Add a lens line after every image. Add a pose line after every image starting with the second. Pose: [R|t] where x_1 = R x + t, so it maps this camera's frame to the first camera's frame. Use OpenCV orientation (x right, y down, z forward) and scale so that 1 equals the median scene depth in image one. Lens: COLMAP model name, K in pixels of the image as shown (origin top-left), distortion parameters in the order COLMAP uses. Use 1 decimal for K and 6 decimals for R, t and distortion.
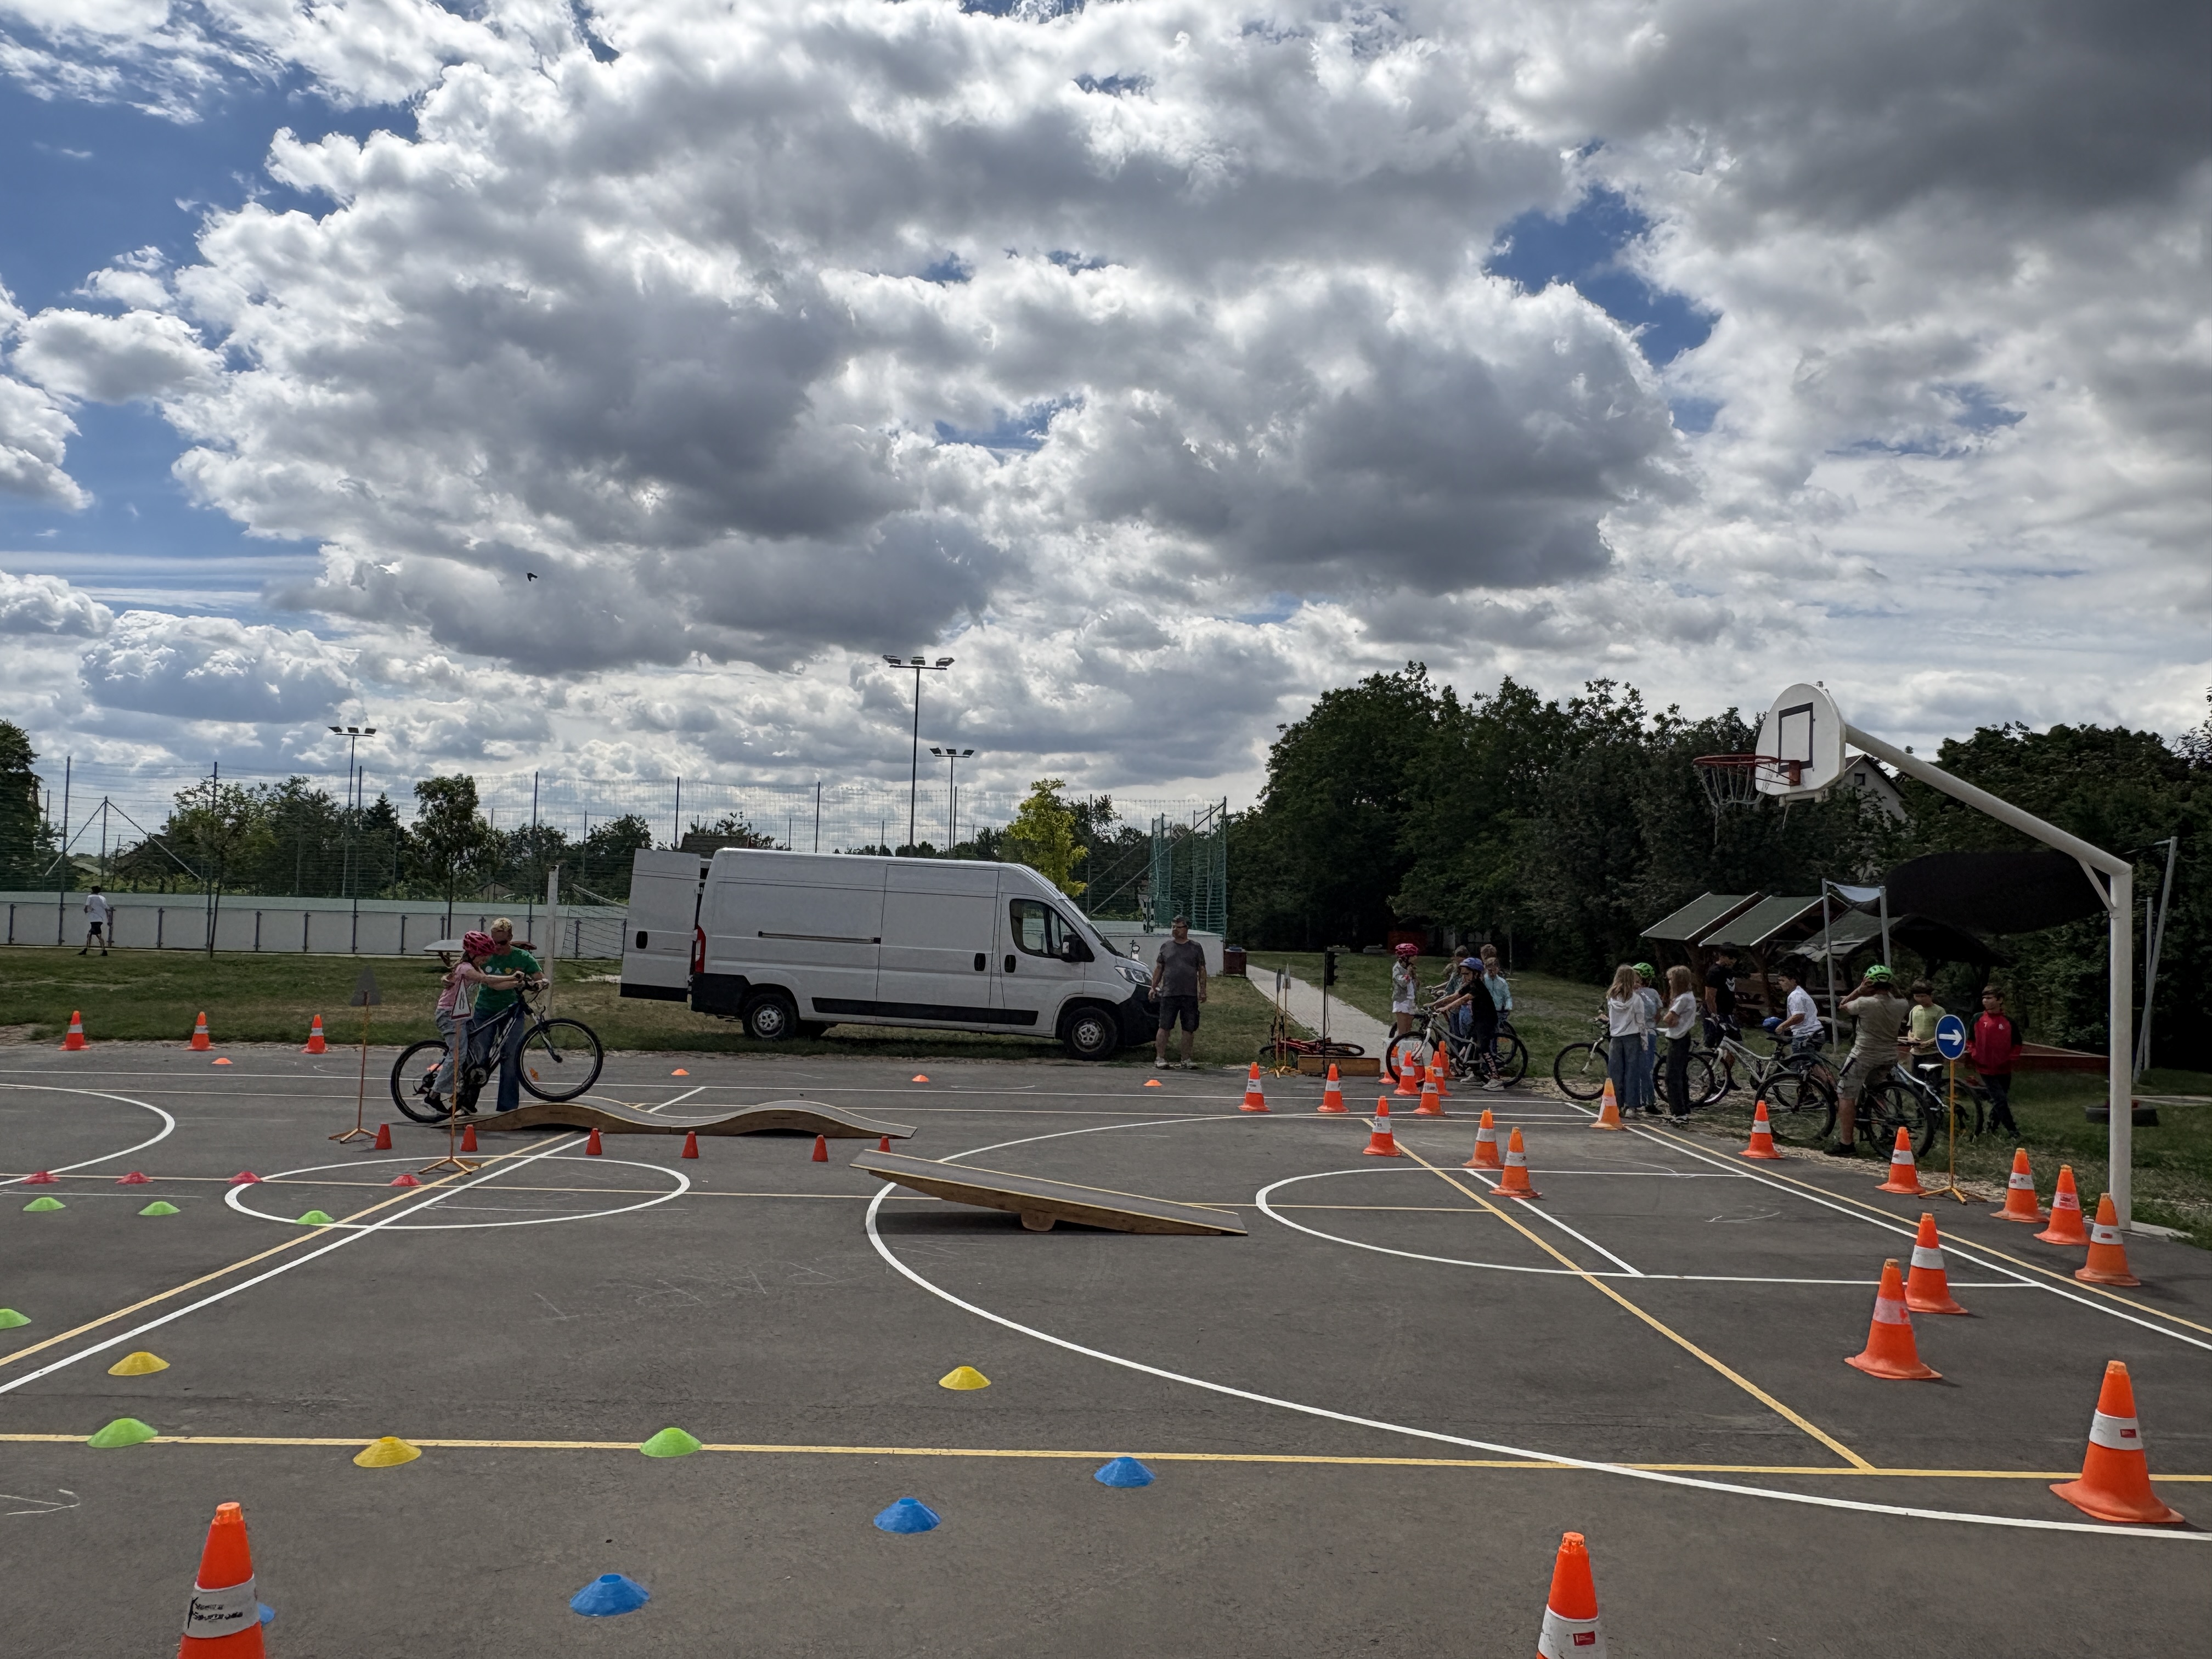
lens RADIAL K [[1604.9, 0, 1108.2], [0, 1604.9, 831.3], [0, 0, 1]] dist [-0.002265, 0.006995]
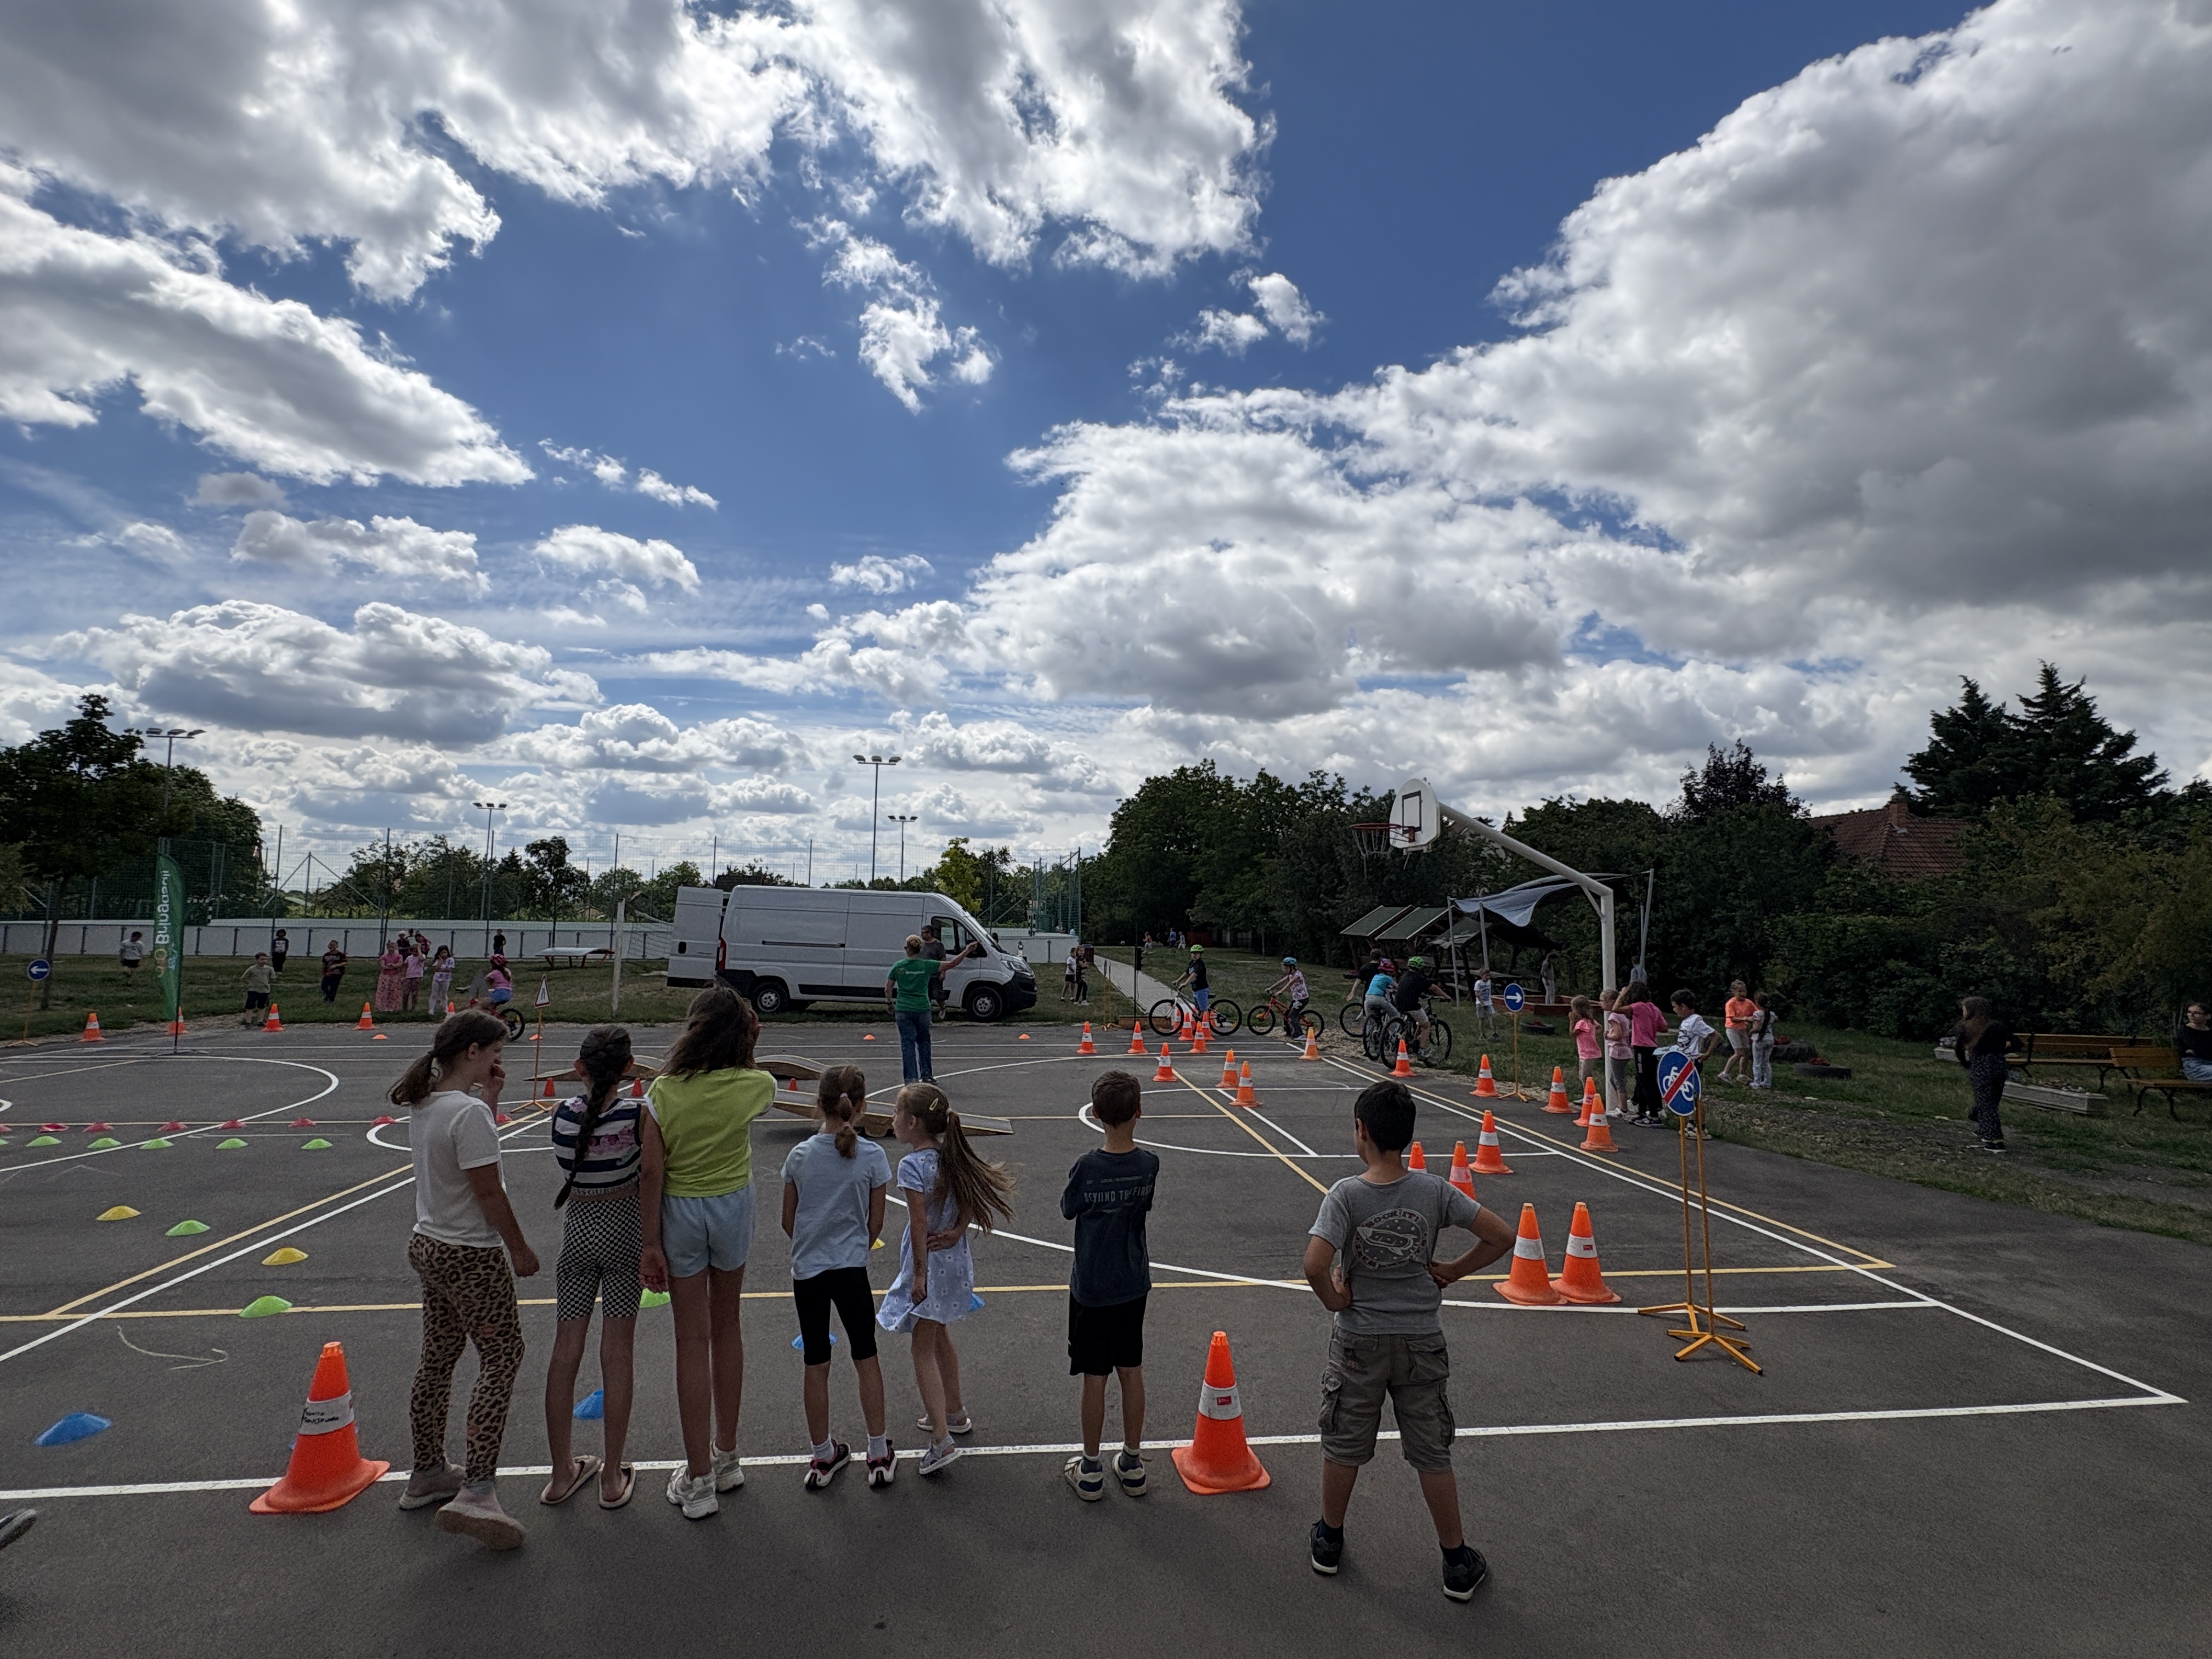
lens RADIAL K [[1042.4, 0, 1106.4], [0, 1042.4, 824.9], [0, 0, 1]] dist [-0.000569, 0.002862]
pose [[0.995860, -0.005725, 0.090721, 0.017289], [0.009448, 0.999128, -0.040659, -0.003696], [-0.090409, 0.041348, 0.995046, -0.005667]]
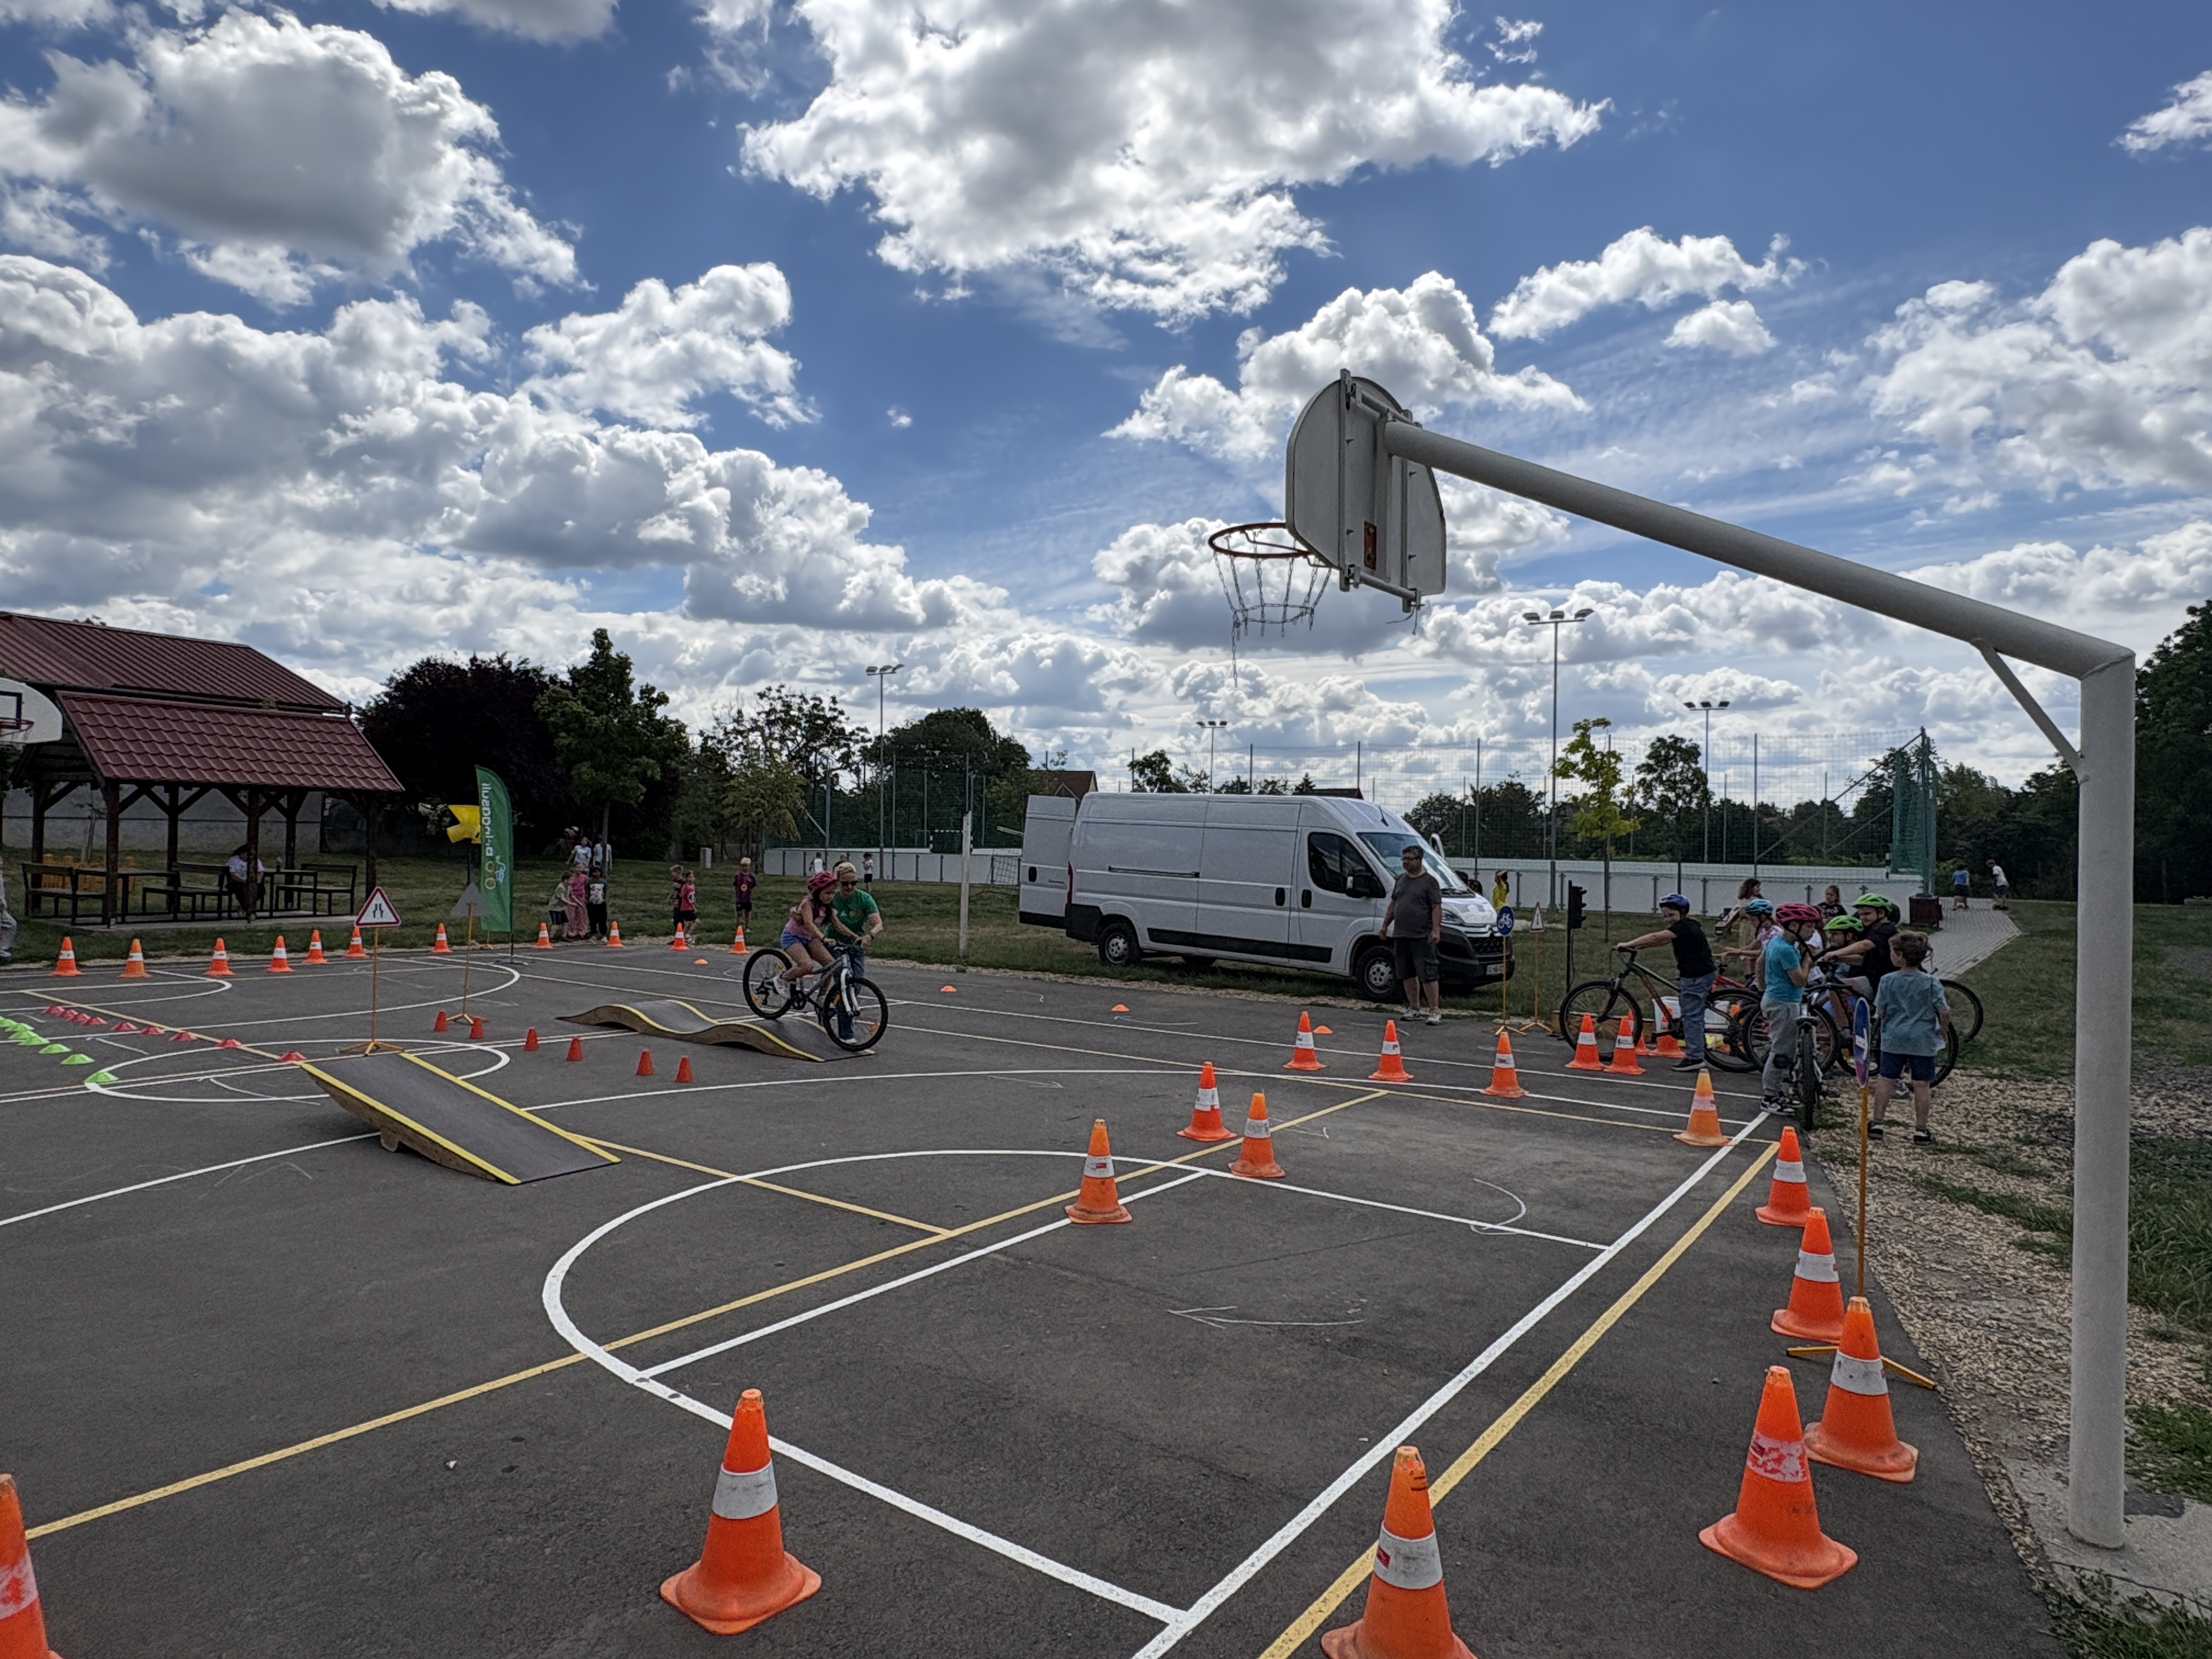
lens RADIAL K [[1301.0, 0, 1125.3], [0, 1301.0, 827.5], [0, 0, 1]] dist [-0.000466, 0.000075]
pose [[0.793569, -0.020953, -0.608120, 0.379582], [0.033167, 0.999411, 0.008846, 0.032357], [0.607576, -0.027189, 0.793796, 0.345038]]
